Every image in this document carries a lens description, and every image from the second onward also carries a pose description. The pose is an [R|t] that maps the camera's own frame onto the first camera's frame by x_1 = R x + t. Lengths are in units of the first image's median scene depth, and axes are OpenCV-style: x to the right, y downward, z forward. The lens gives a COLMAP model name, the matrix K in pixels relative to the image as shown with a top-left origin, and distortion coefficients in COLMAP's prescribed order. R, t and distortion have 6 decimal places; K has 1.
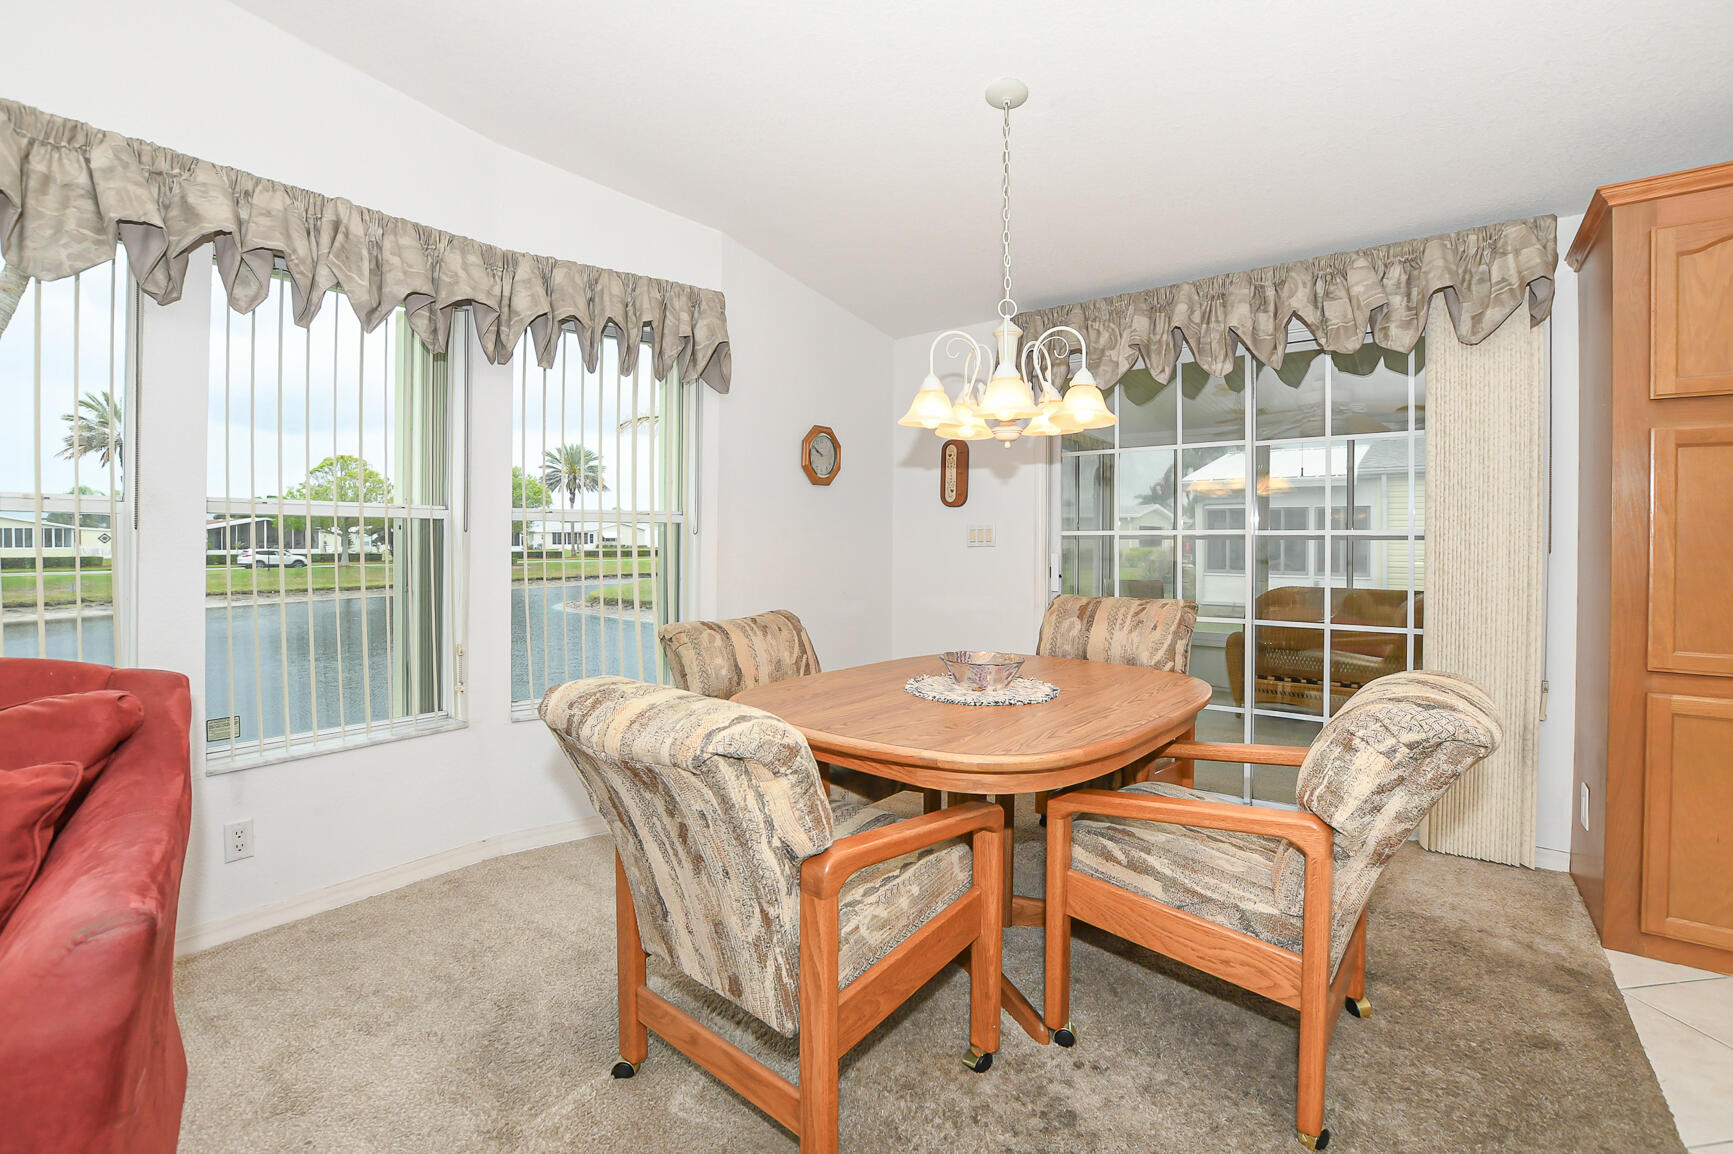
lens RADIAL K [[778.6, 0, 850.1], [0, 778.6, 546.4], [0, 0, 1]] dist [-0.023424, 0.001310]
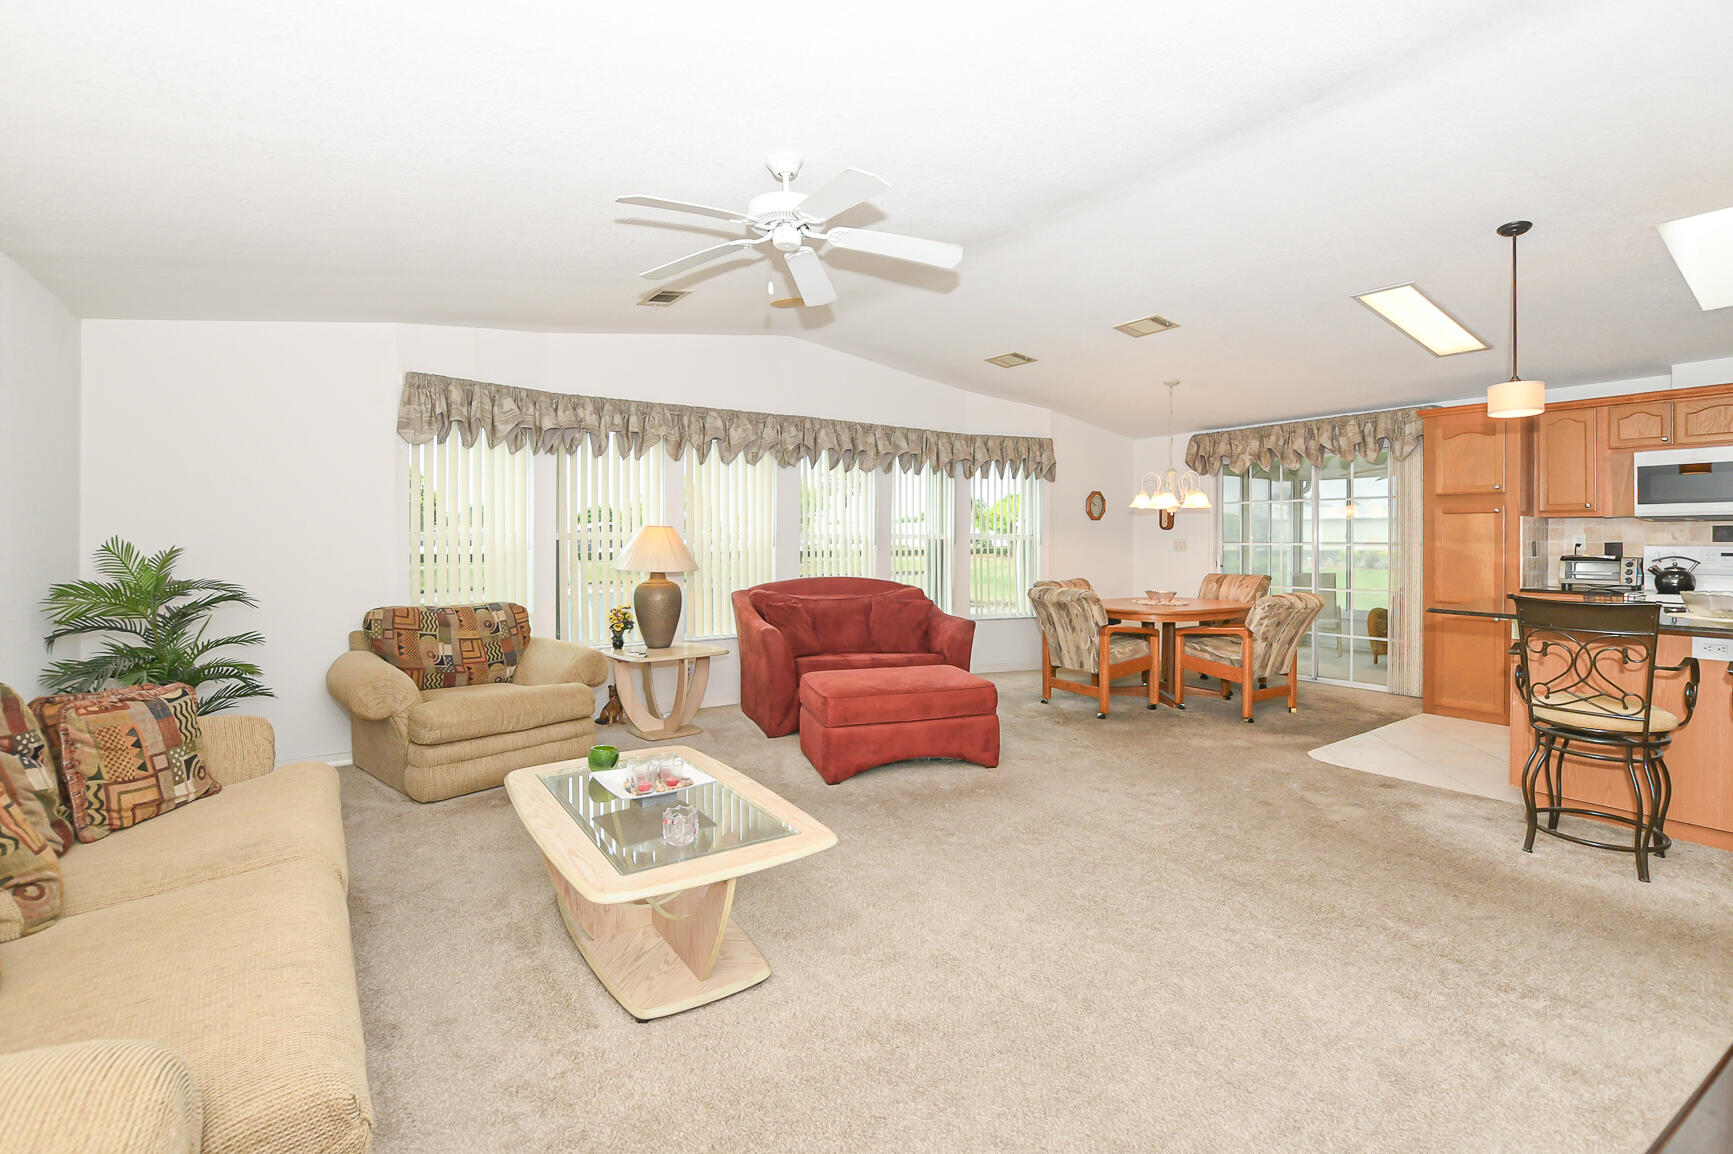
lens RADIAL K [[778.6, 0, 881.2], [0, 778.6, 540.5], [0, 0, 1]] dist [-0.023424, 0.001310]
pose [[0.960413, -0.000201, -0.278581, -0.017048], [-0.001735, 0.999976, -0.006704, -0.019255], [0.278575, 0.006922, 0.960389, -1.958396]]
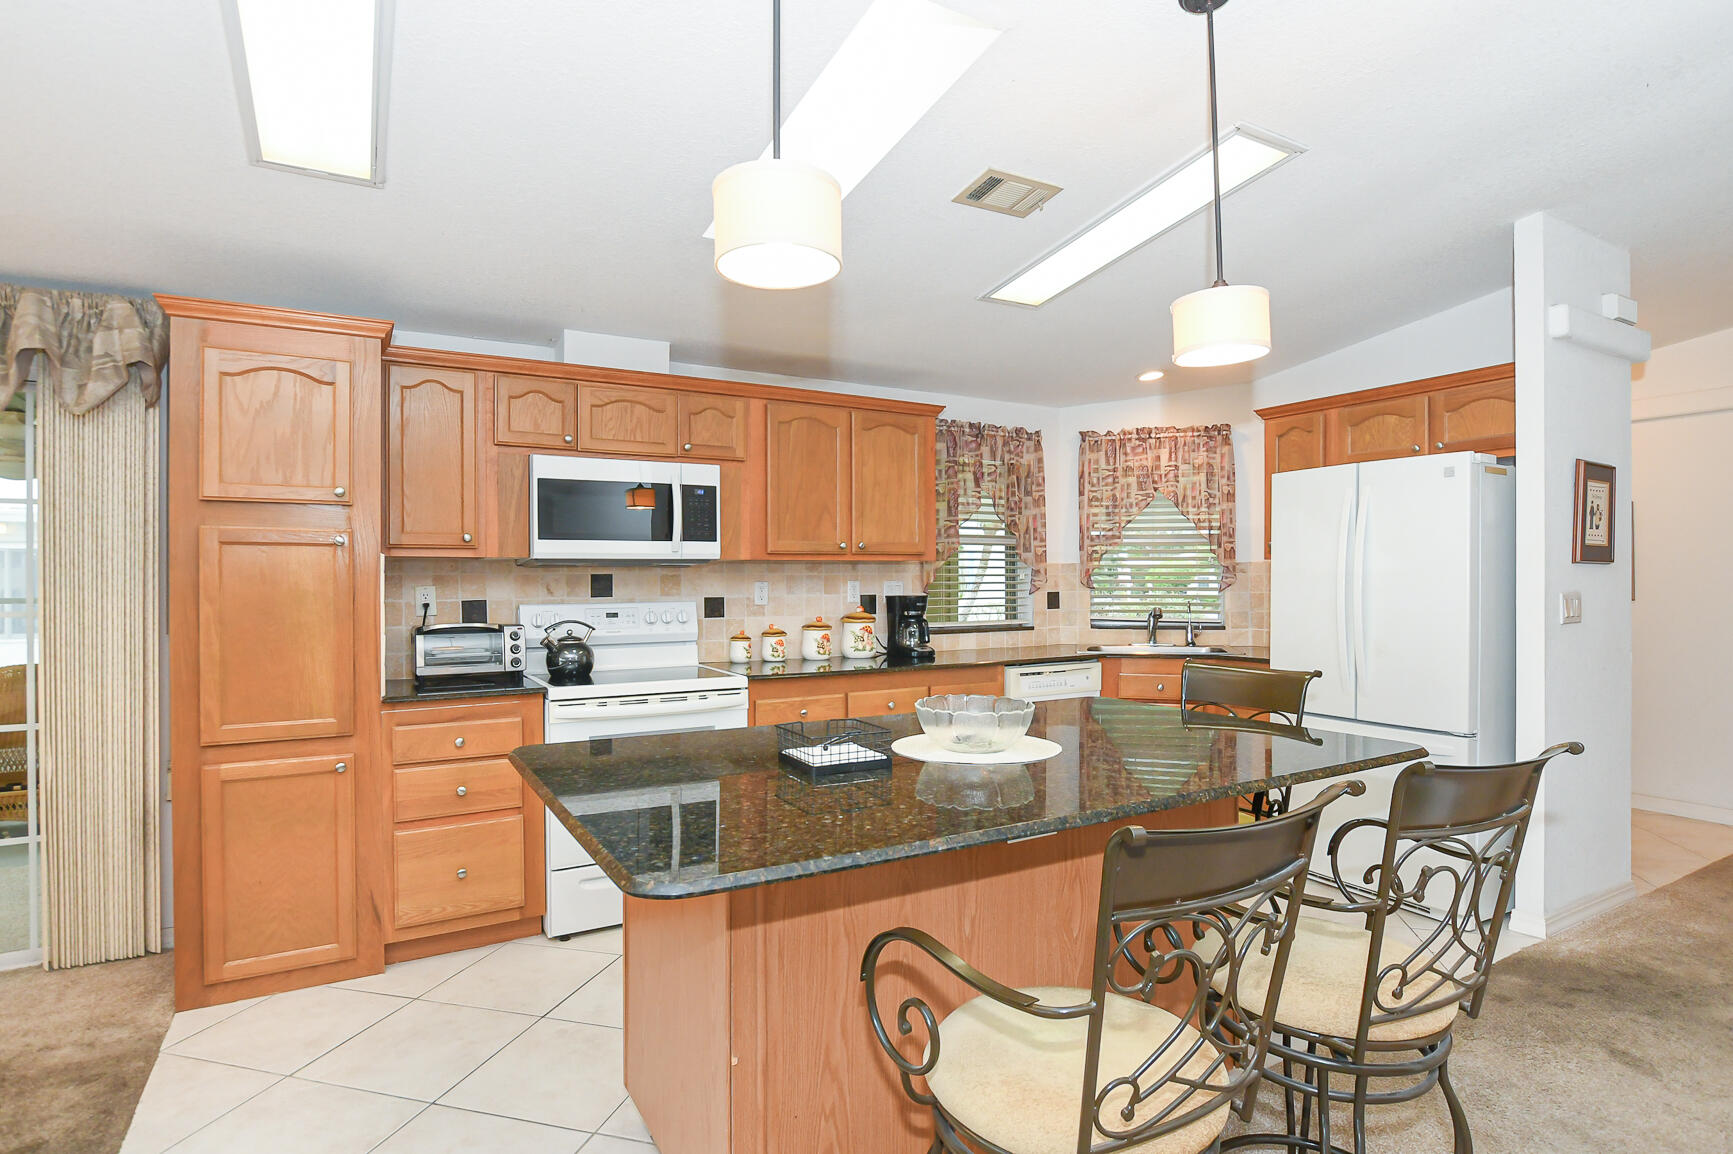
lens RADIAL K [[906.9, 0, 898.8], [0, 906.9, 577.7], [0, 0, 1]] dist [-0.023100, 0.002945]
pose [[0.368005, -0.002307, 0.929821, 0.212903], [0.014896, 0.999883, -0.003415, -0.059013], [-0.929704, 0.015107, 0.367997, -0.409507]]
